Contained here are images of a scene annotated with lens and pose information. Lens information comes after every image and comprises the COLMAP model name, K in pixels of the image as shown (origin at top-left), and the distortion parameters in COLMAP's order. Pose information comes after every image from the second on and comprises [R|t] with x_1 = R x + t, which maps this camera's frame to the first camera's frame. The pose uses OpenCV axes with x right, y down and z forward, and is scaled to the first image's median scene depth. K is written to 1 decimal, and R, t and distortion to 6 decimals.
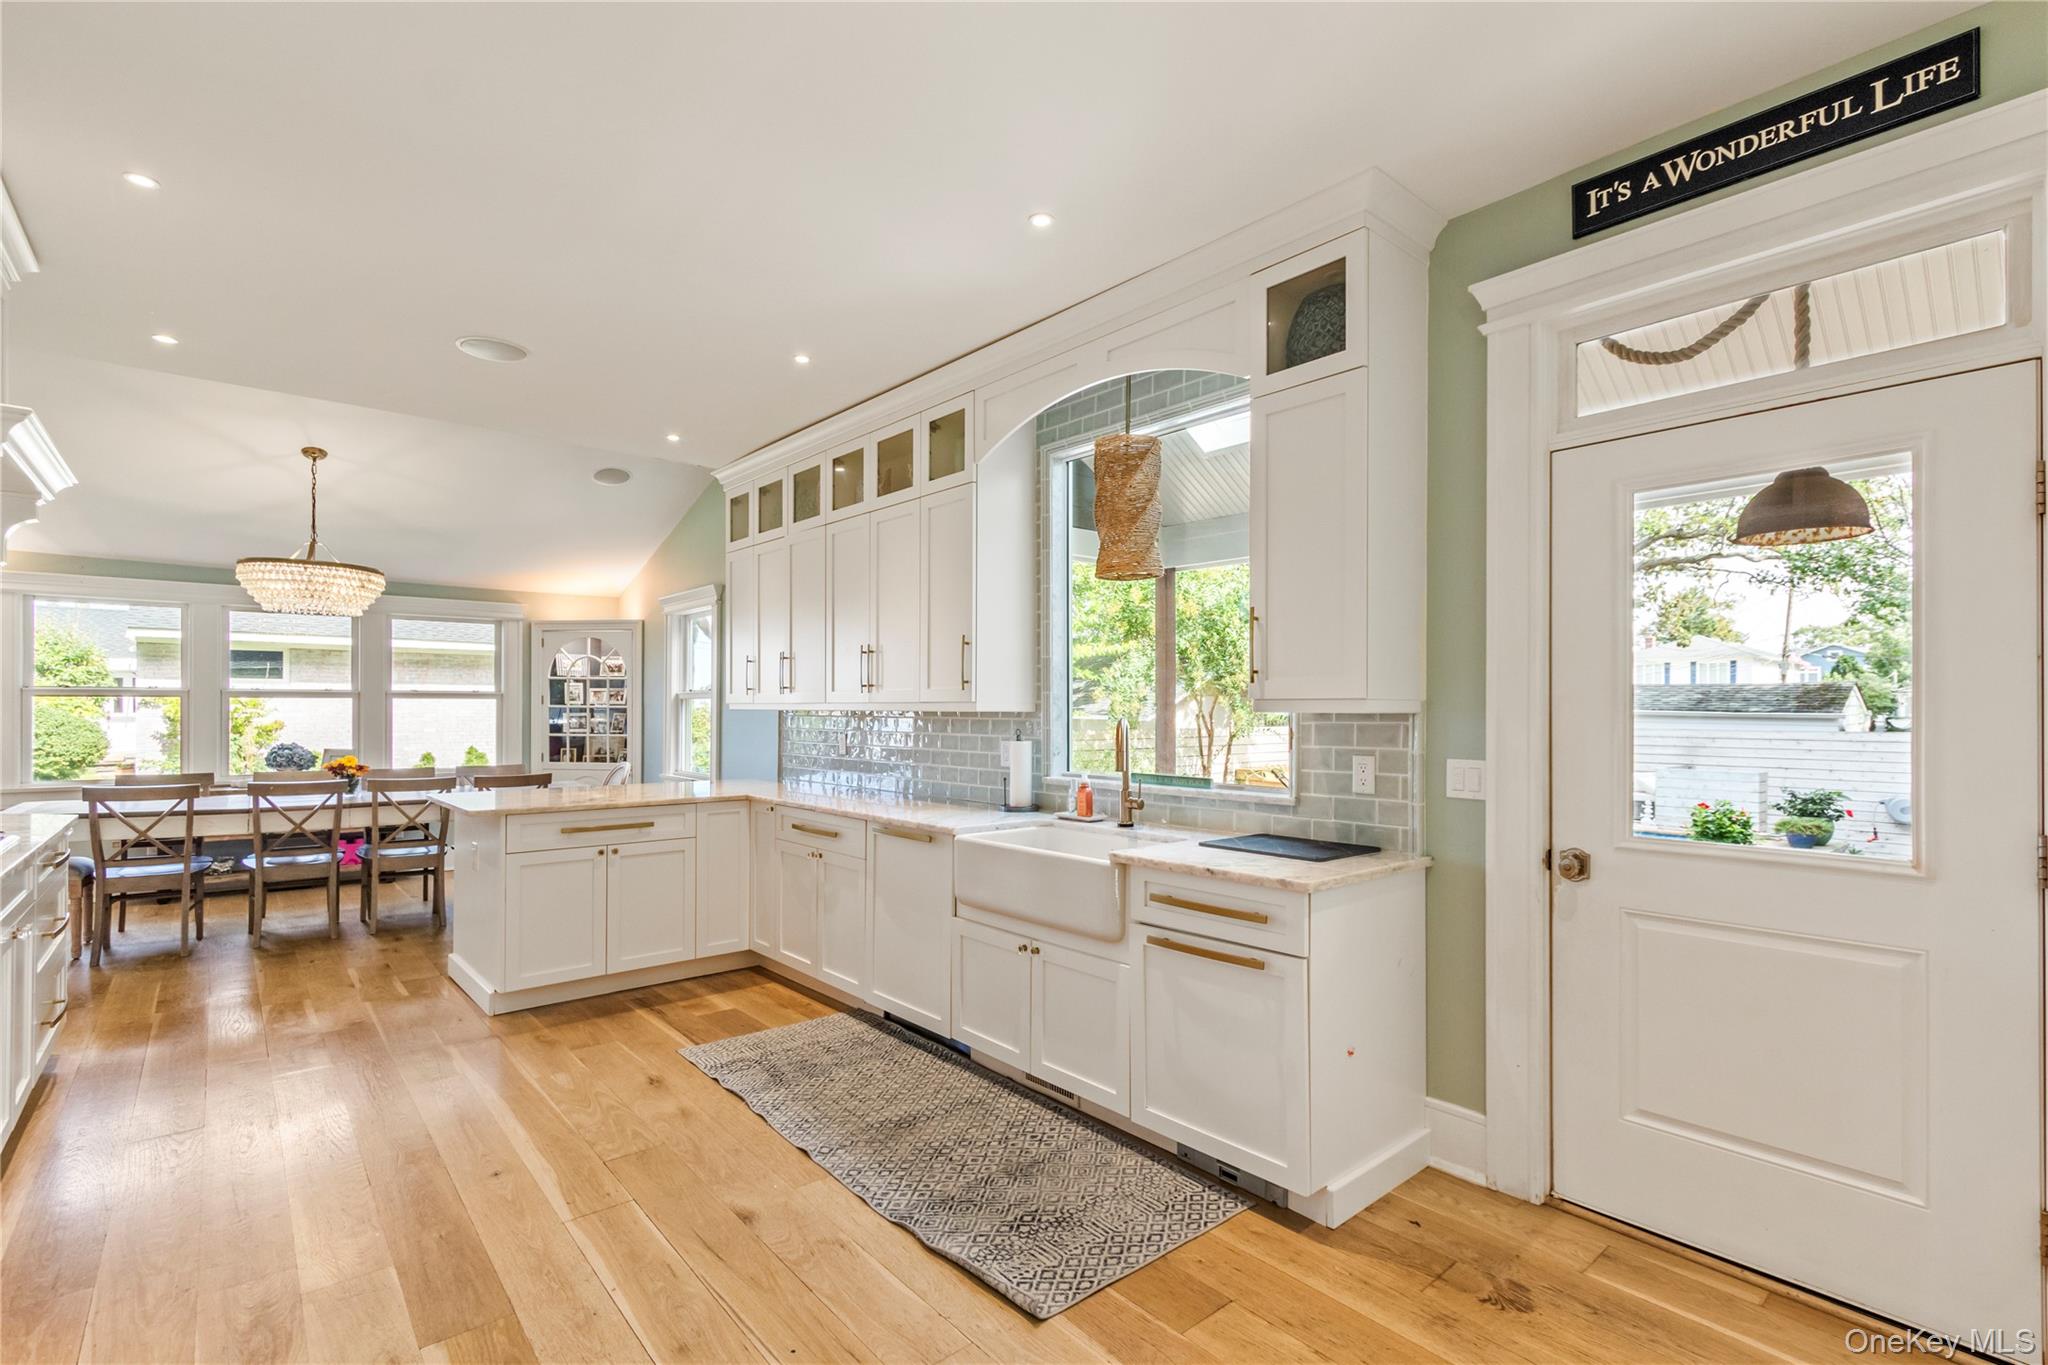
lens RADIAL K [[937.0, 0, 1051.0], [0, 937.0, 709.2], [0, 0, 1]] dist [0.002794, 0.000083]
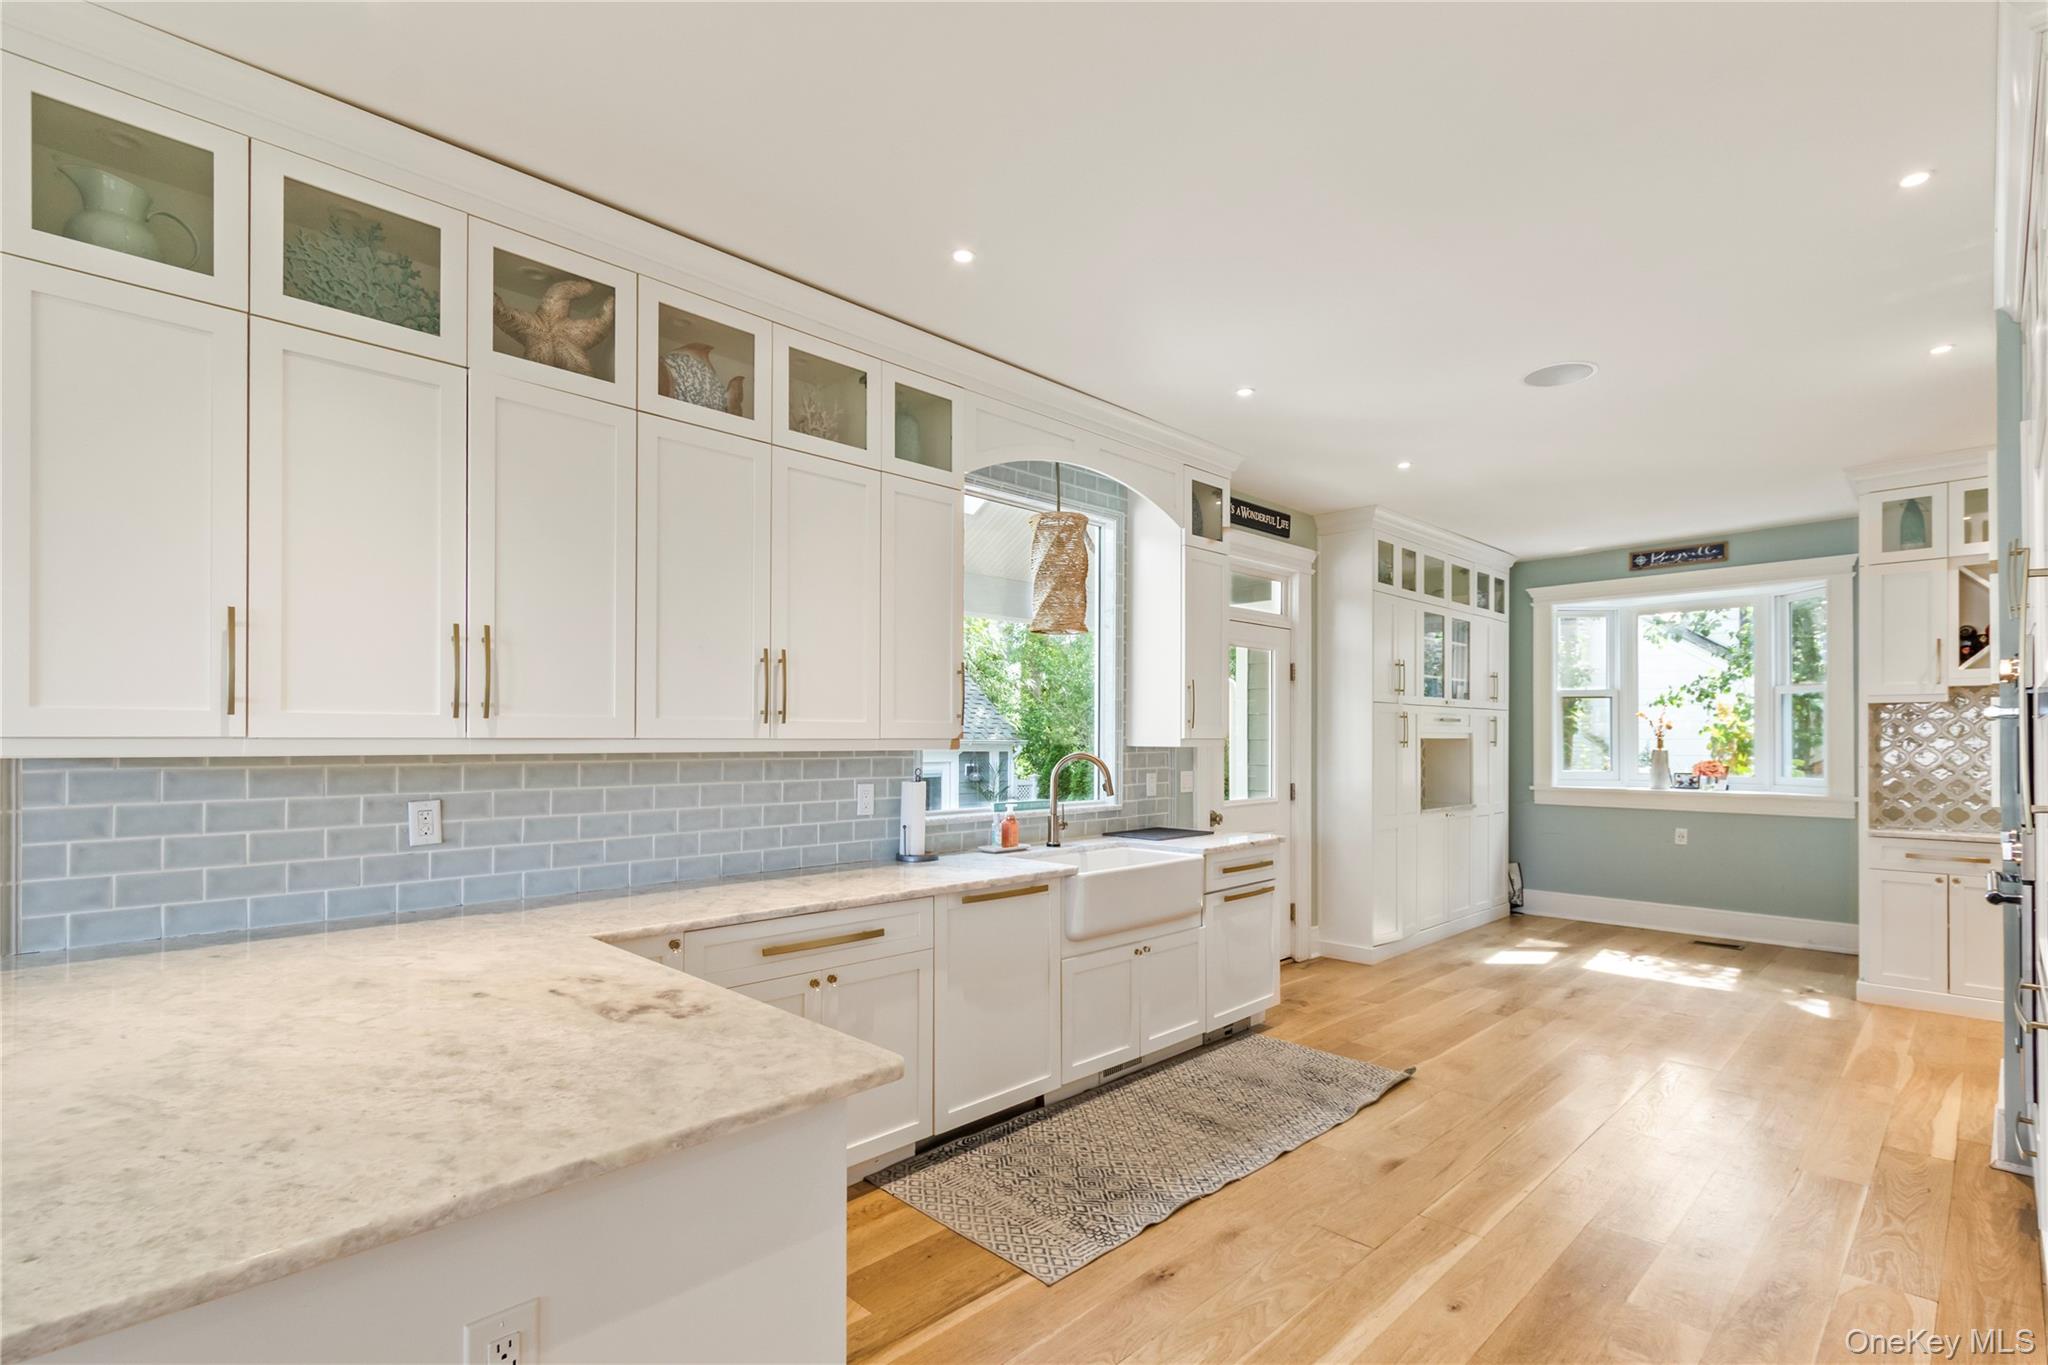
lens RADIAL K [[943.0, 0, 1018.0], [0, 943.0, 737.7], [0, 0, 1]] dist [0.003277, 0.000164]
pose [[-0.043443, -0.002719, 0.999052, -0.916079], [-0.002374, 0.999994, 0.002618, -0.010410], [-0.999053, -0.002258, -0.043450, 0.922891]]
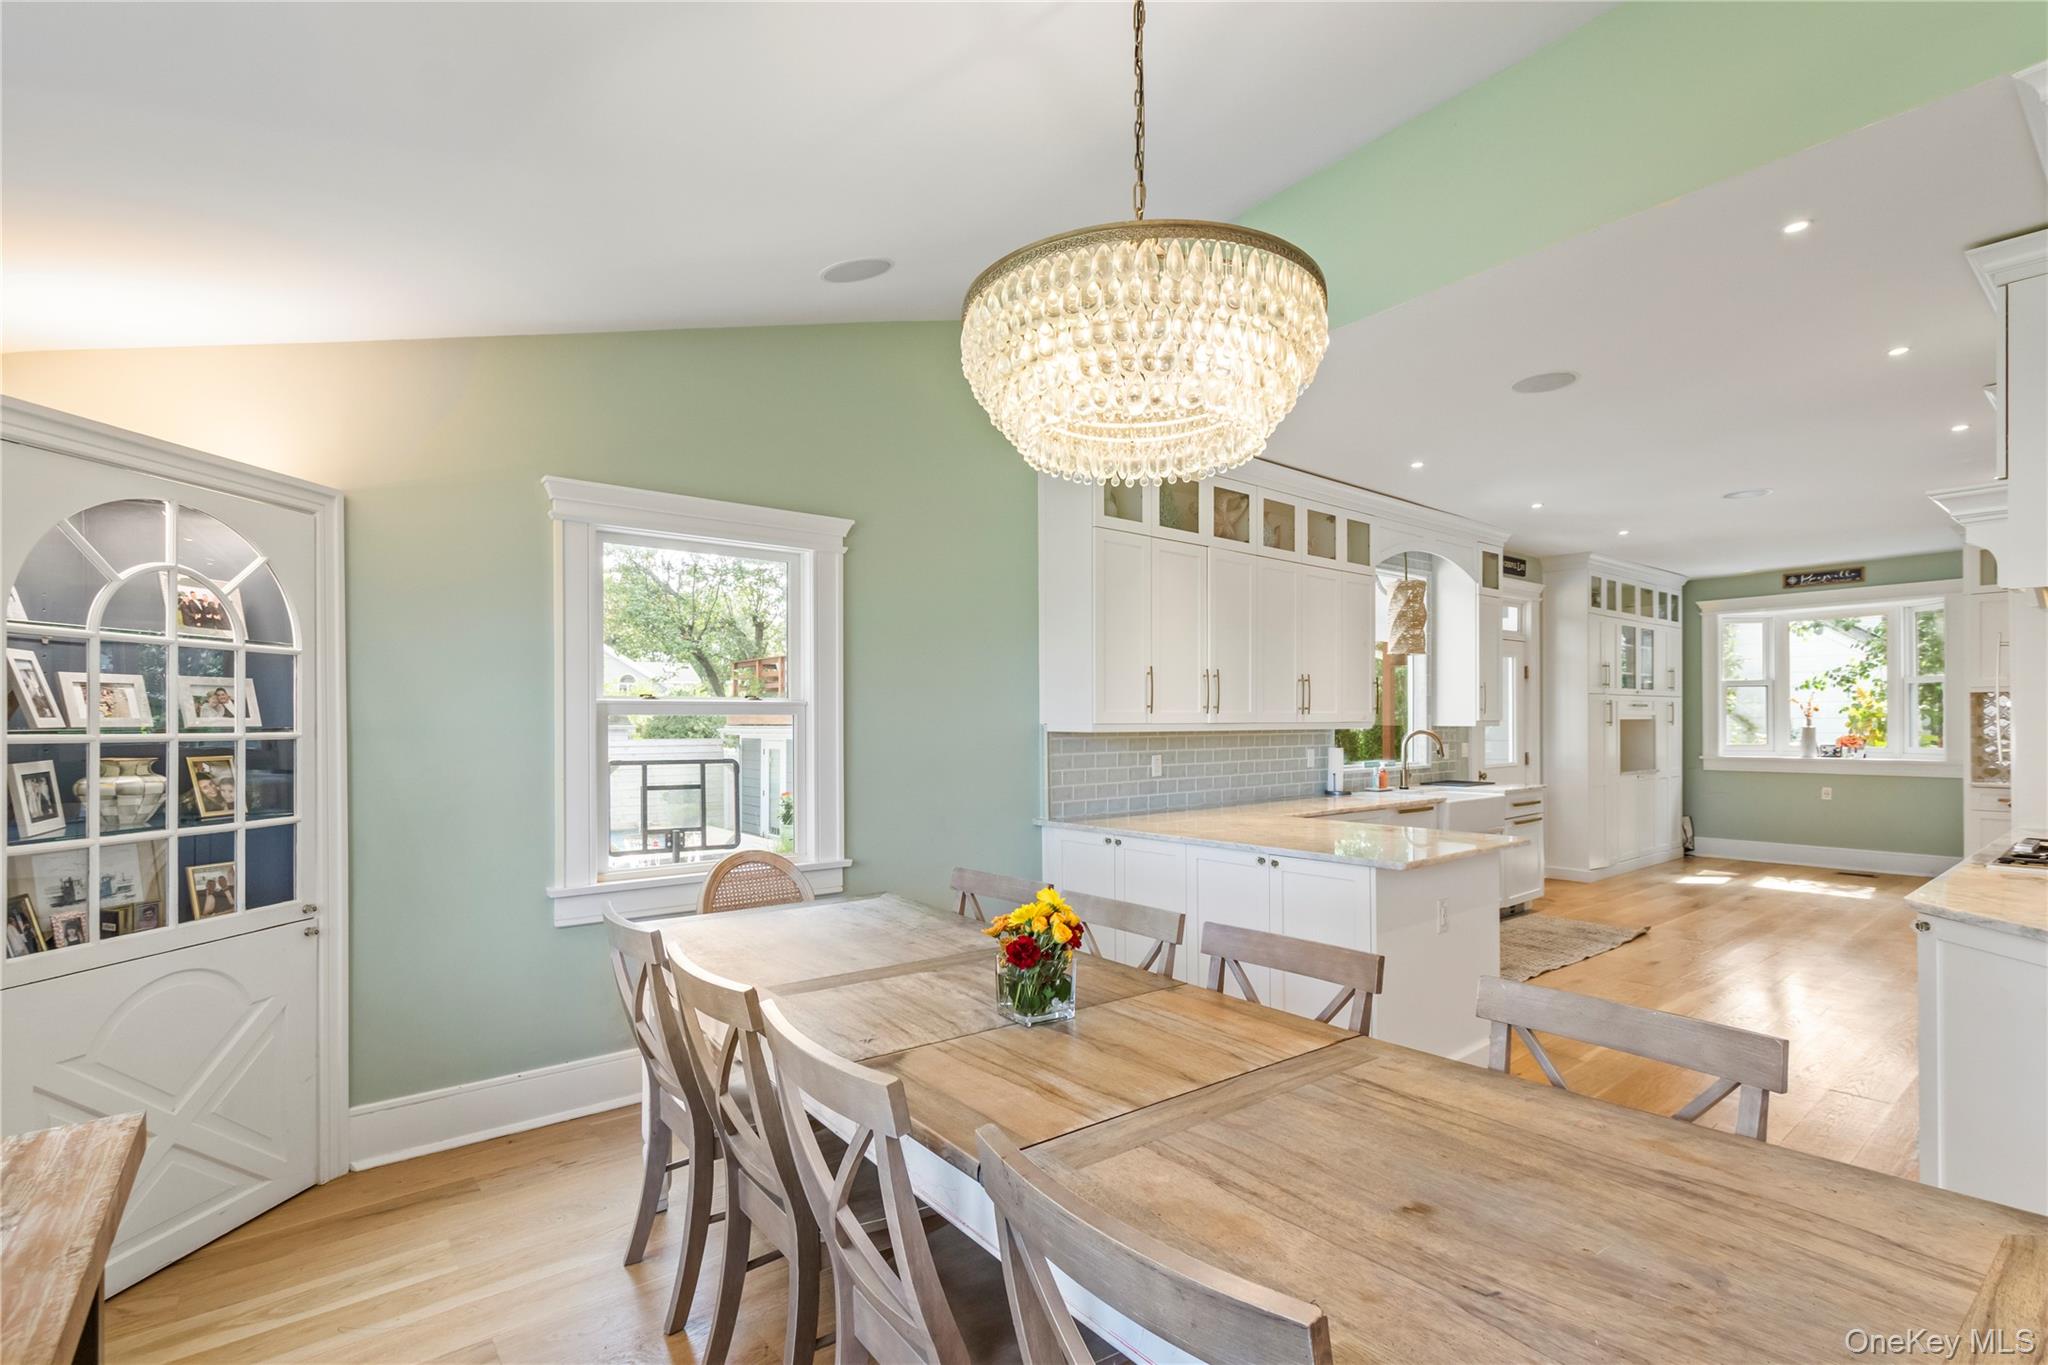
lens RADIAL K [[933.1, 0, 1027.1], [0, 933.1, 722.9], [0, 0, 1]] dist [-0.000474, -0.000499]
pose [[0.050107, -0.005749, 0.998727, -1.510825], [0.003999, 0.999977, 0.005556, -0.015562], [-0.998736, 0.003715, 0.050129, 1.390470]]
